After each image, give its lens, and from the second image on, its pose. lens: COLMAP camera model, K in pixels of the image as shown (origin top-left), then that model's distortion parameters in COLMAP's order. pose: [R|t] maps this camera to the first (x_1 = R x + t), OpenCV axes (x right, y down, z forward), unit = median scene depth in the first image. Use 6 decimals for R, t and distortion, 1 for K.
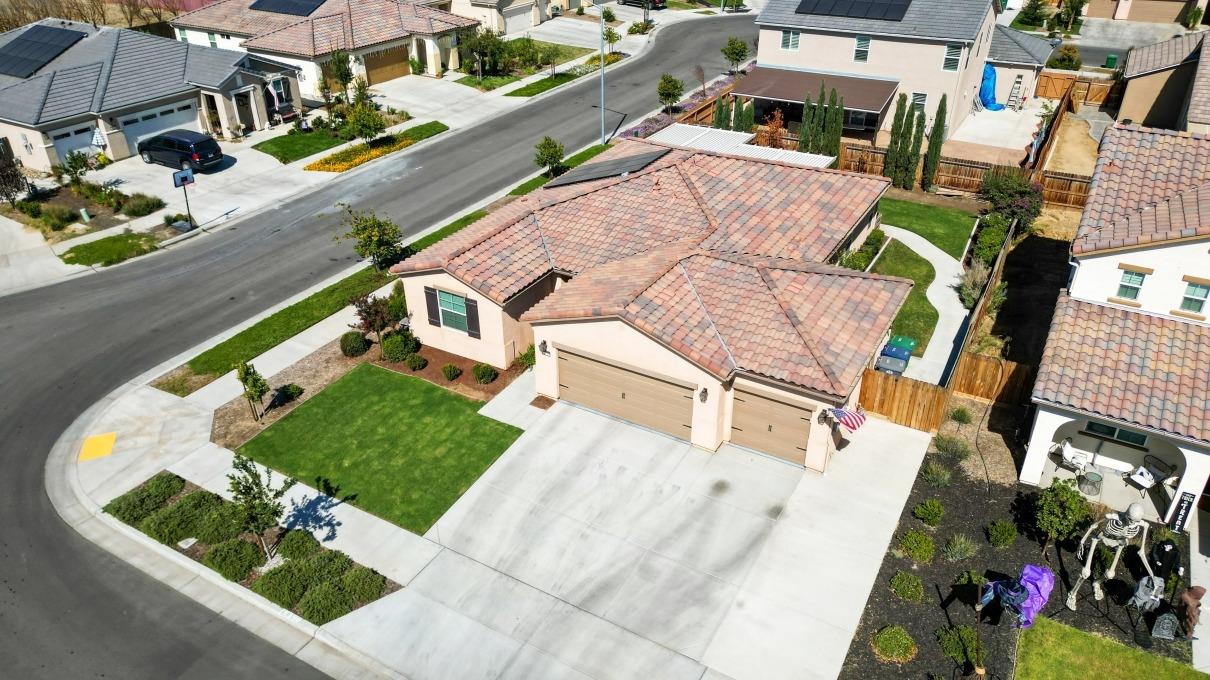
lens RADIAL K [[842.3, 0, 605.0], [0, 842.3, 340.0], [0, 0, 1]] dist [0.104054, -0.119104]
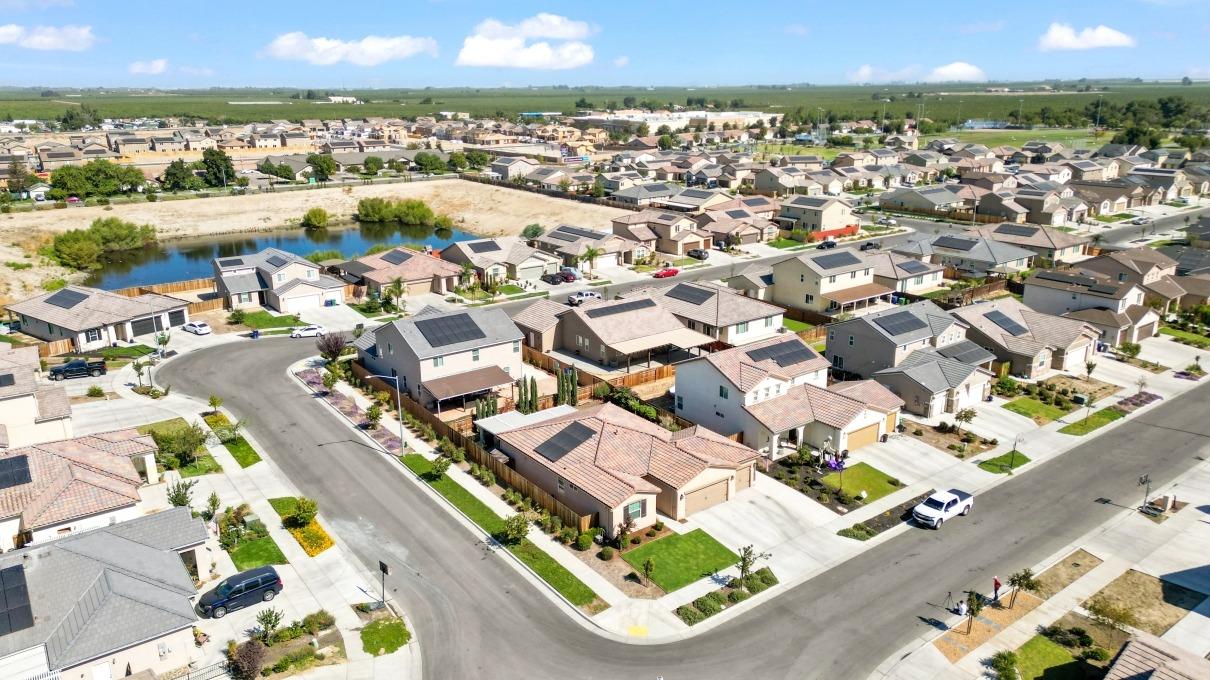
lens RADIAL K [[842.3, 0, 605.0], [0, 842.3, 340.0], [0, 0, 1]] dist [0.104054, -0.119104]
pose [[0.398949, -0.263637, 0.878257, -2.399820], [0.466388, 0.882979, 0.053197, -0.686603], [-0.789508, 0.388385, 0.475220, -0.195871]]
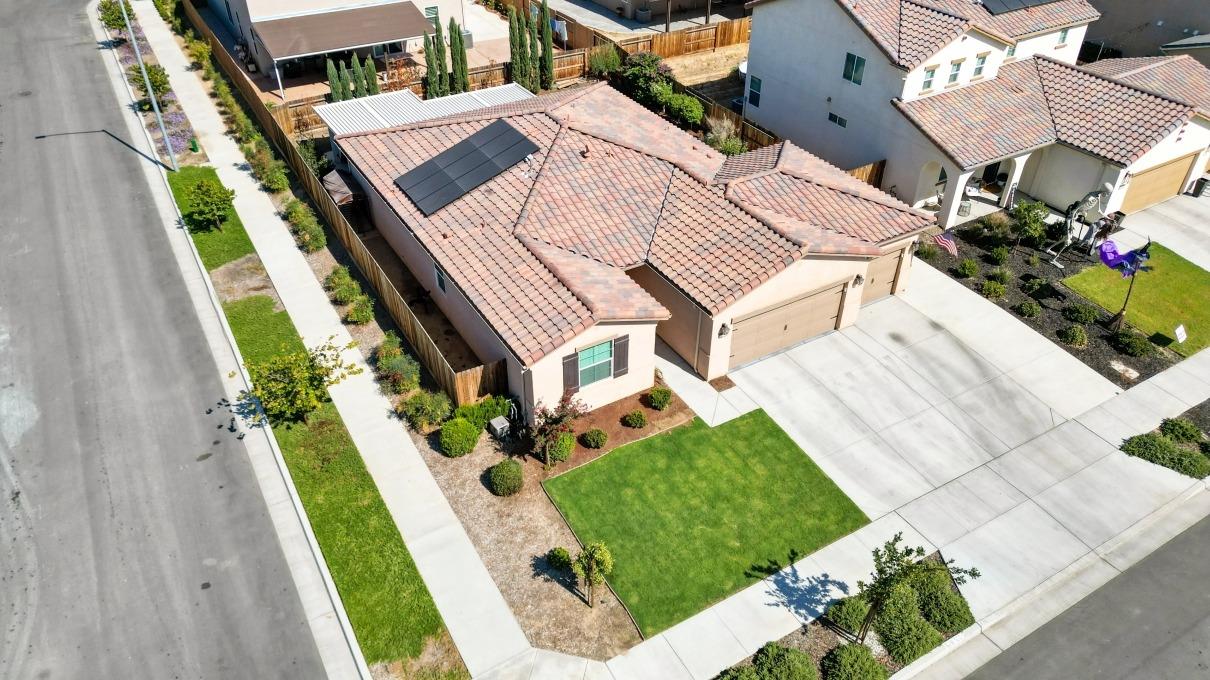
lens RADIAL K [[842.3, 0, 605.0], [0, 842.3, 340.0], [0, 0, 1]] dist [0.104054, -0.119104]
pose [[0.492684, -0.514249, 0.702005, -0.897979], [0.433056, 0.844613, 0.314787, -0.376112], [-0.754802, 0.148917, 0.638826, 0.520326]]
